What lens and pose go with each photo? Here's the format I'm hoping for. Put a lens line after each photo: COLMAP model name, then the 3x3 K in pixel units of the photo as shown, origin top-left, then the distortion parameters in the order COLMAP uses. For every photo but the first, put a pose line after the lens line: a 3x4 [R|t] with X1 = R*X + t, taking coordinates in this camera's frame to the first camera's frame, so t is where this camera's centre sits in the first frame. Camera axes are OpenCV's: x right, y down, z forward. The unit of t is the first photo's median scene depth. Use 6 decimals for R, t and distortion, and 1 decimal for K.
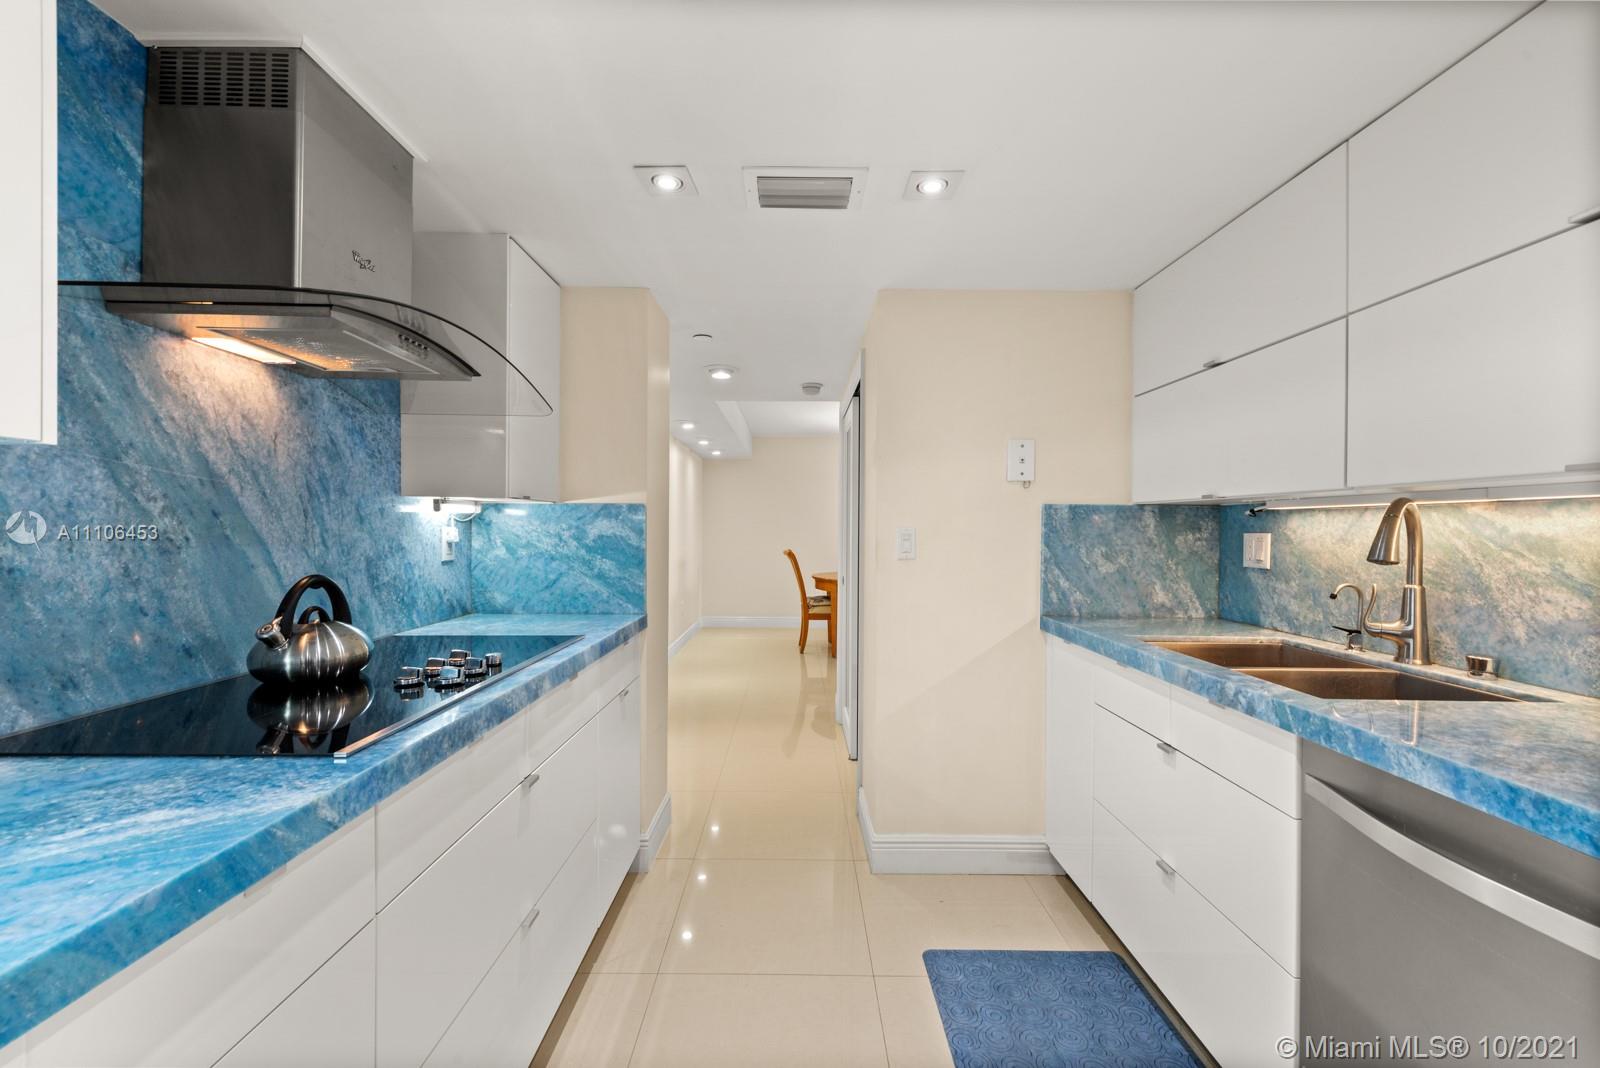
lens RADIAL K [[626.9, 0, 798.9], [0, 626.9, 532.6], [0, 0, 1]] dist [0.008705, -0.000301]
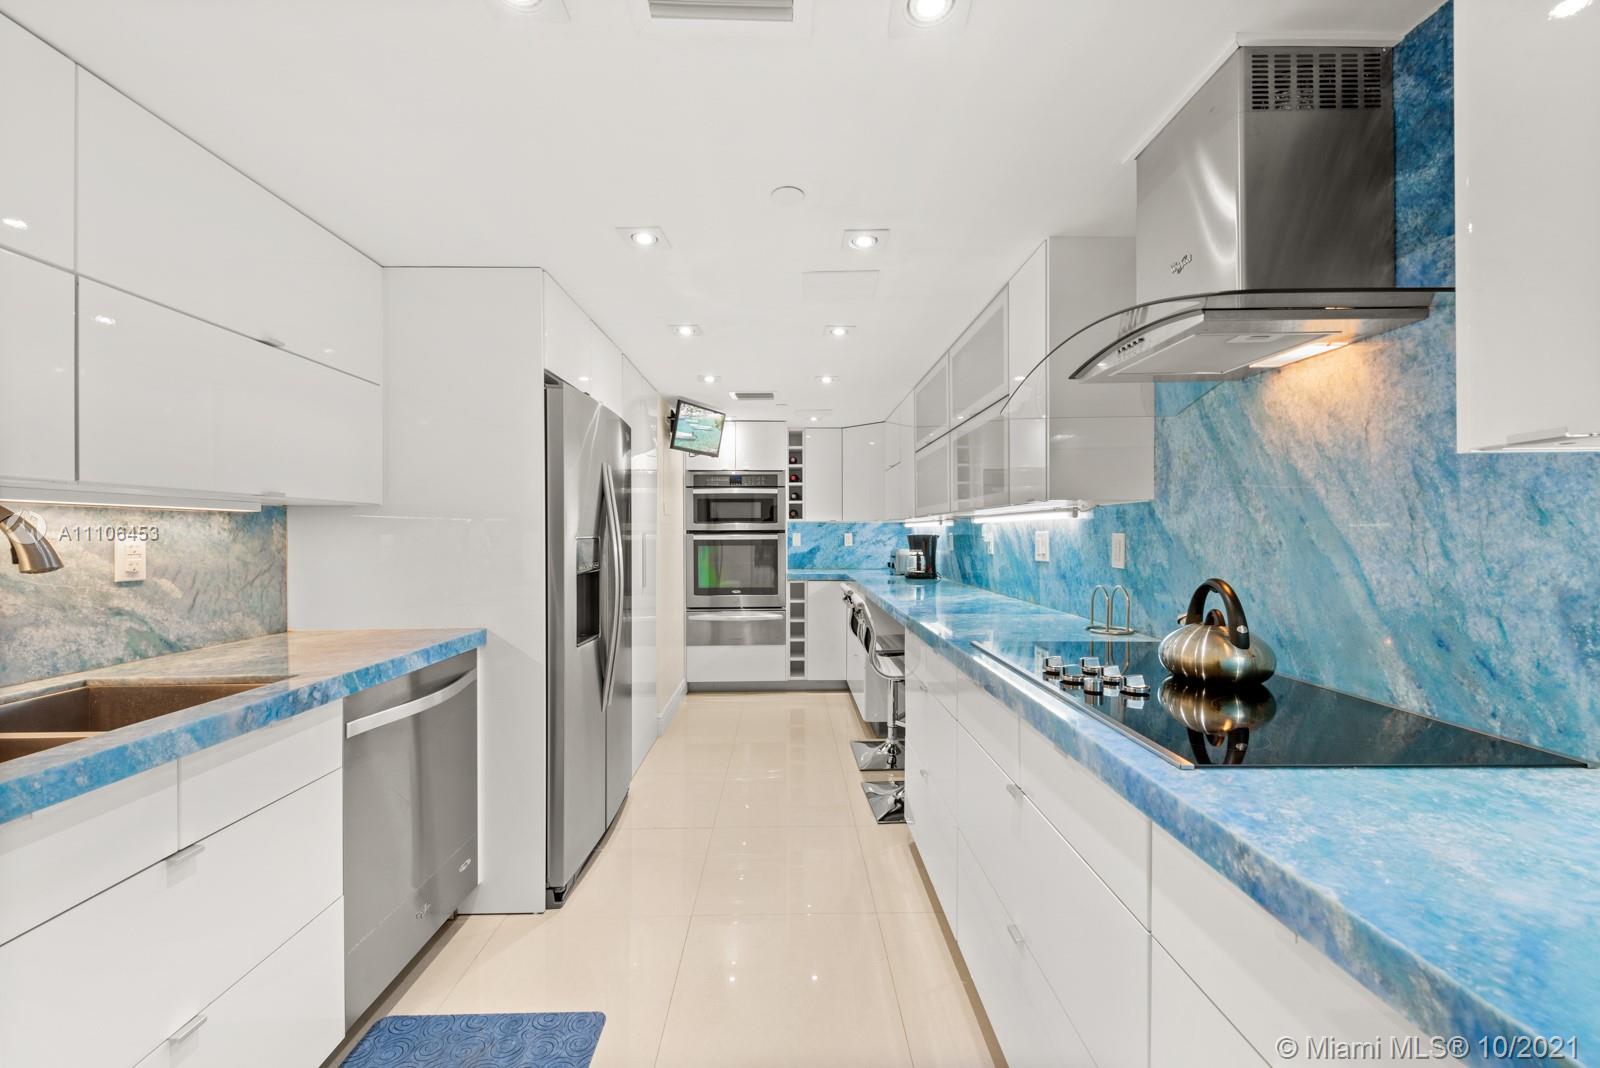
lens RADIAL K [[630.6, 0, 805.7], [0, 630.6, 523.1], [0, 0, 1]] dist [0.001701, -0.000065]
pose [[-0.999534, -0.002870, -0.030402, -0.073208], [-0.002522, 0.999931, -0.011476, -0.009649], [0.030433, -0.011394, -0.999472, 2.008191]]
